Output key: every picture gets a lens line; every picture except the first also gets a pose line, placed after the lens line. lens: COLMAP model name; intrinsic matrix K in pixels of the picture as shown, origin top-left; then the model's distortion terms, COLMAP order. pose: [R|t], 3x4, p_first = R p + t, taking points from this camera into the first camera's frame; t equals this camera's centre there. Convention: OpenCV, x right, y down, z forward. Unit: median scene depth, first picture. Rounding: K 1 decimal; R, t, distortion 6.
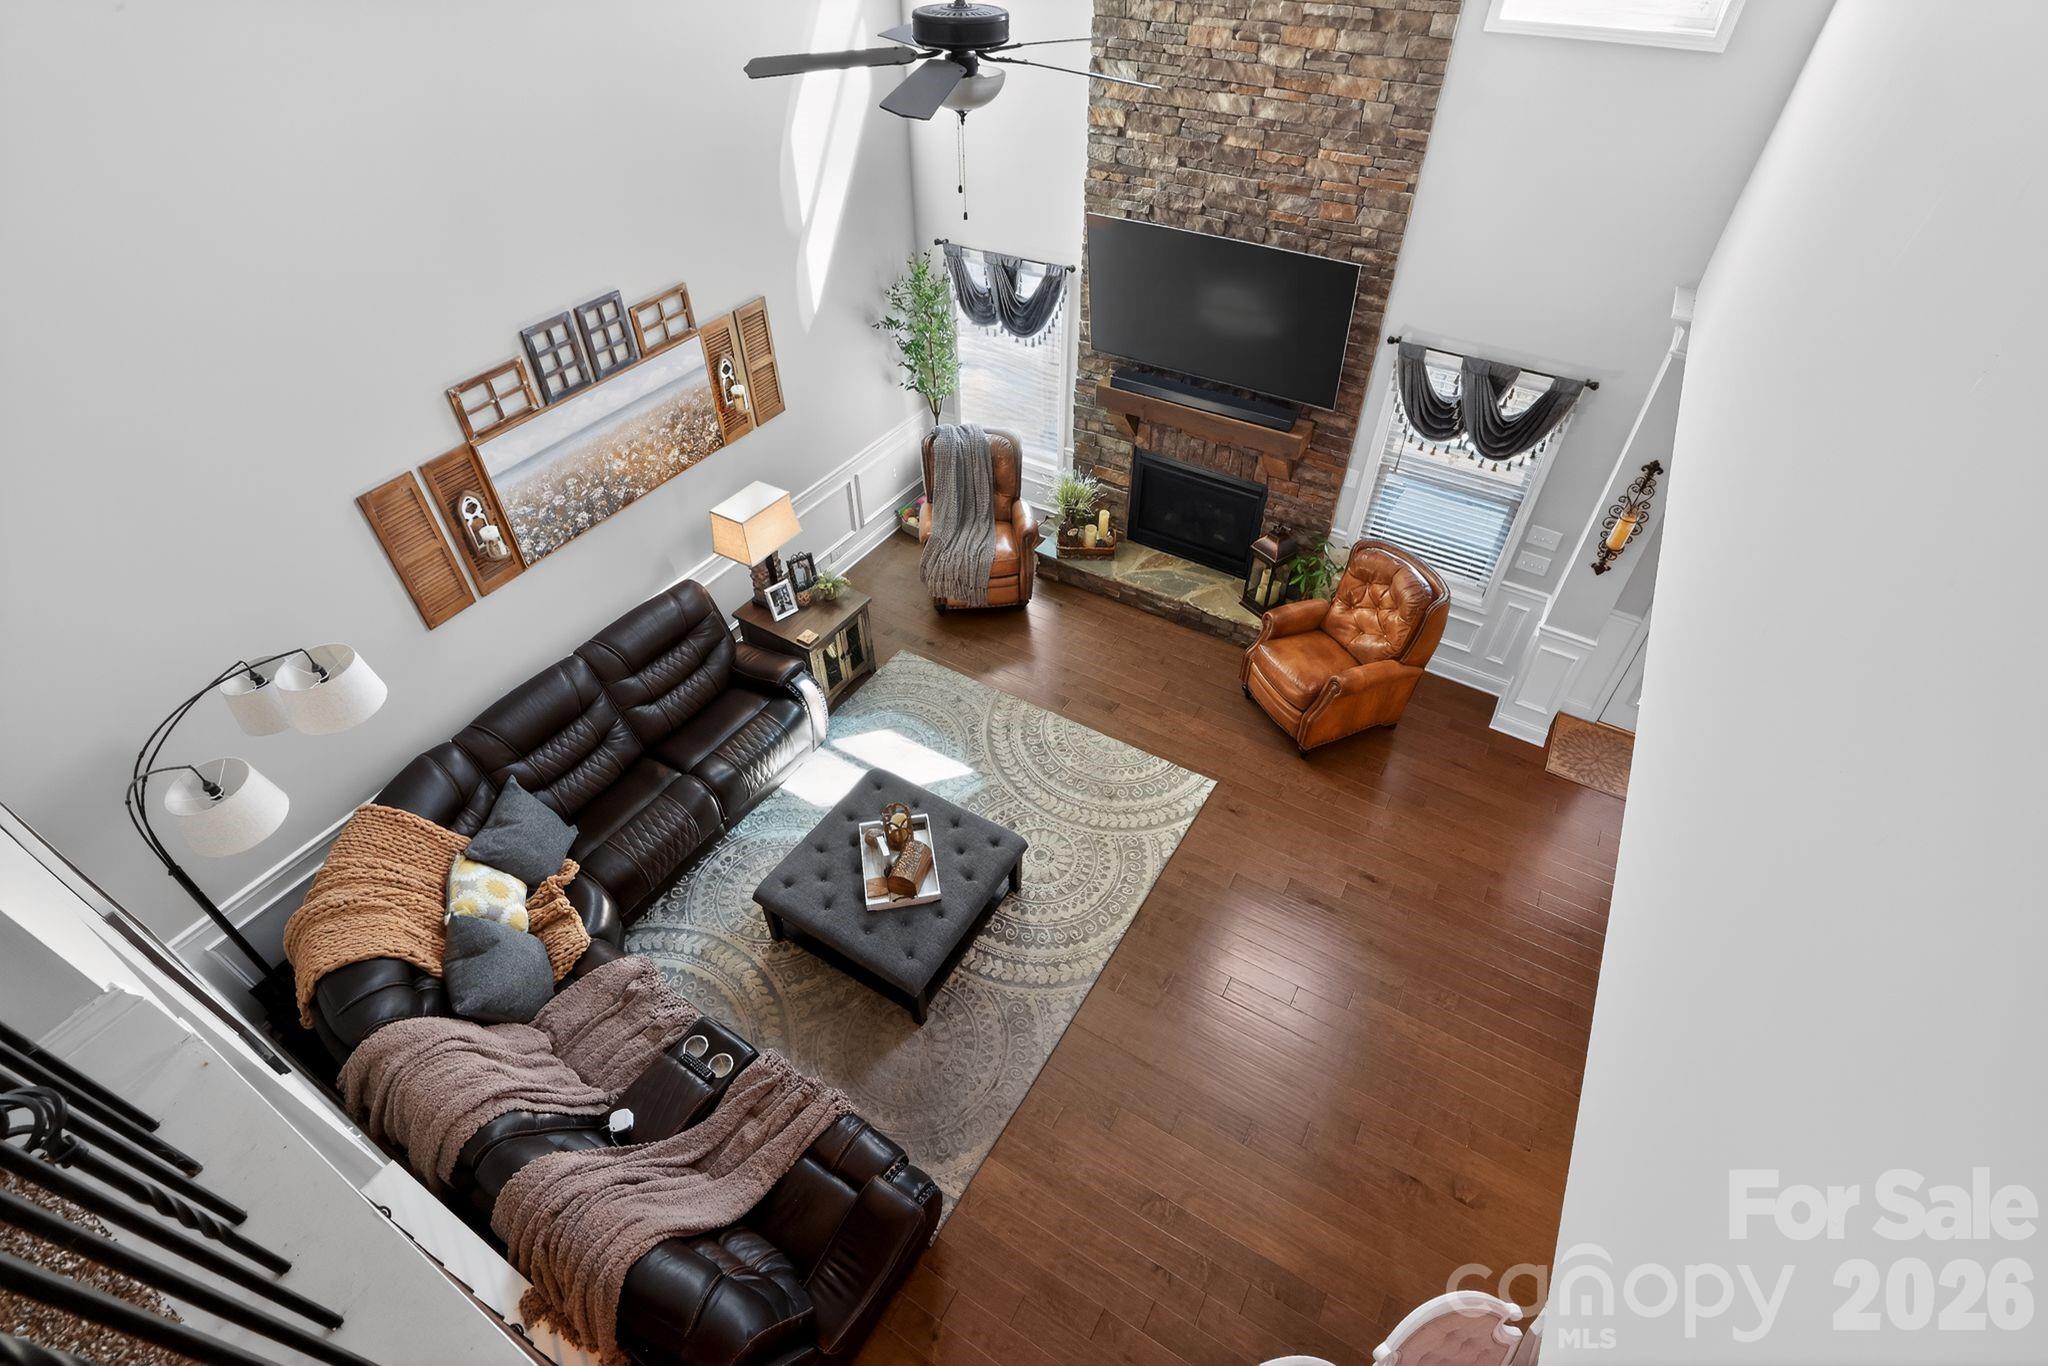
lens RADIAL K [[951.5, 0, 1013.9], [0, 951.5, 642.8], [0, 0, 1]] dist [-0.024276, 0.000295]
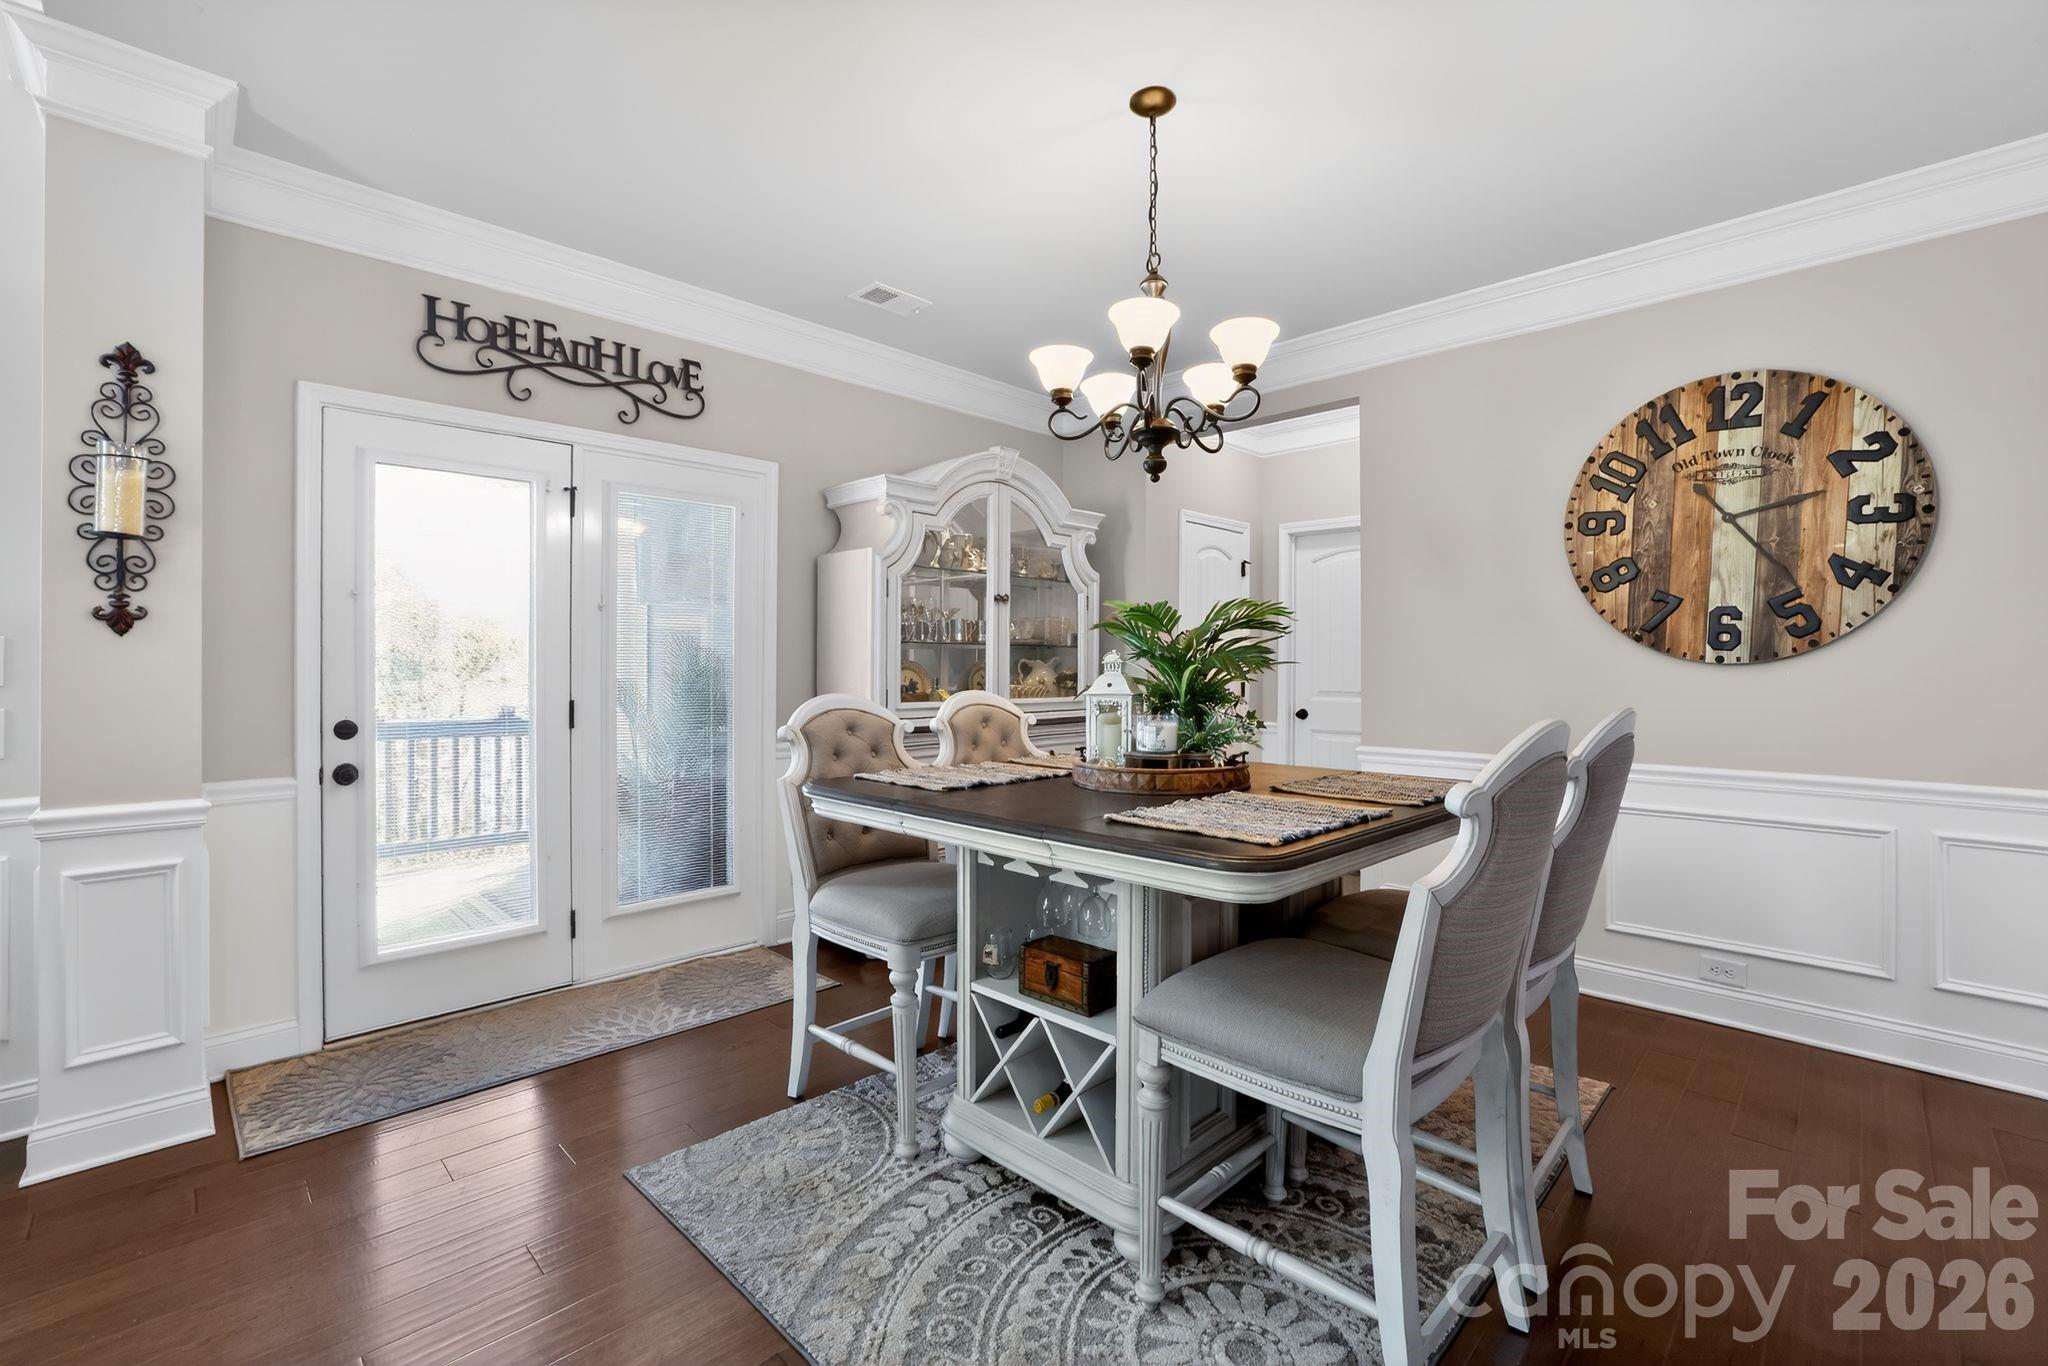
lens RADIAL K [[881.7, 0, 1013.5], [0, 881.7, 661.6], [0, 0, 1]] dist [-0.041354, 0.013955]
pose [[0.246678, 0.001789, 0.969096, 0.334226], [0.645923, 0.745182, -0.165792, 0.273806], [-0.722450, 0.666858, 0.182665, 0.634432]]
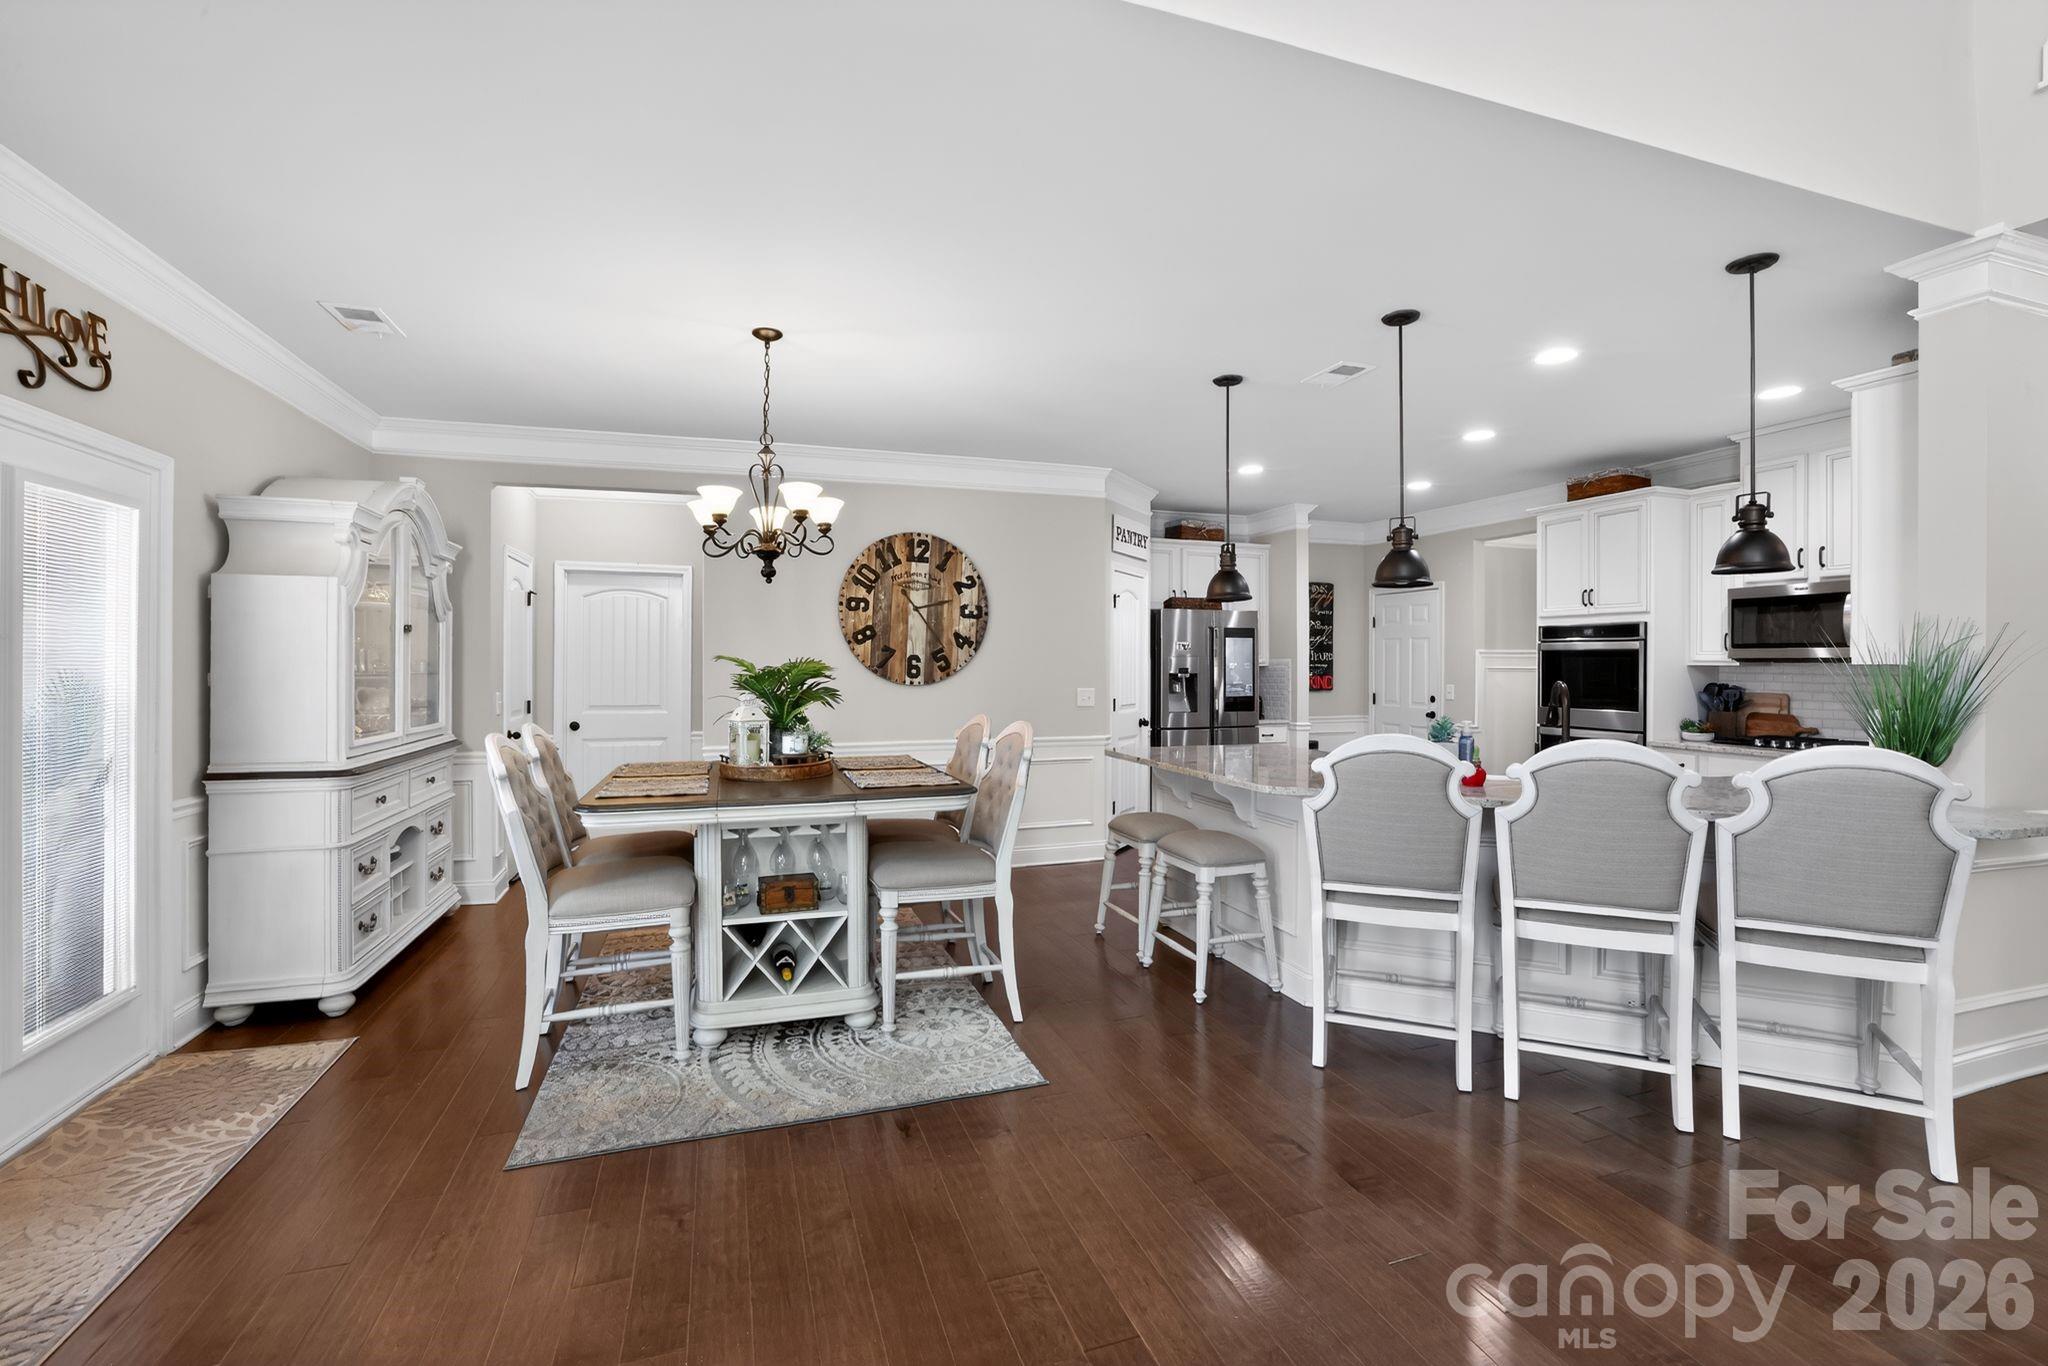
lens RADIAL K [[881.7, 0, 1013.5], [0, 881.7, 661.6], [0, 0, 1]] dist [-0.041354, 0.013955]
pose [[-0.756651, -0.000538, 0.653819, 0.184979], [0.435474, 0.745494, 0.504579, -0.036998], [-0.487690, 0.666512, -0.563845, 0.938570]]
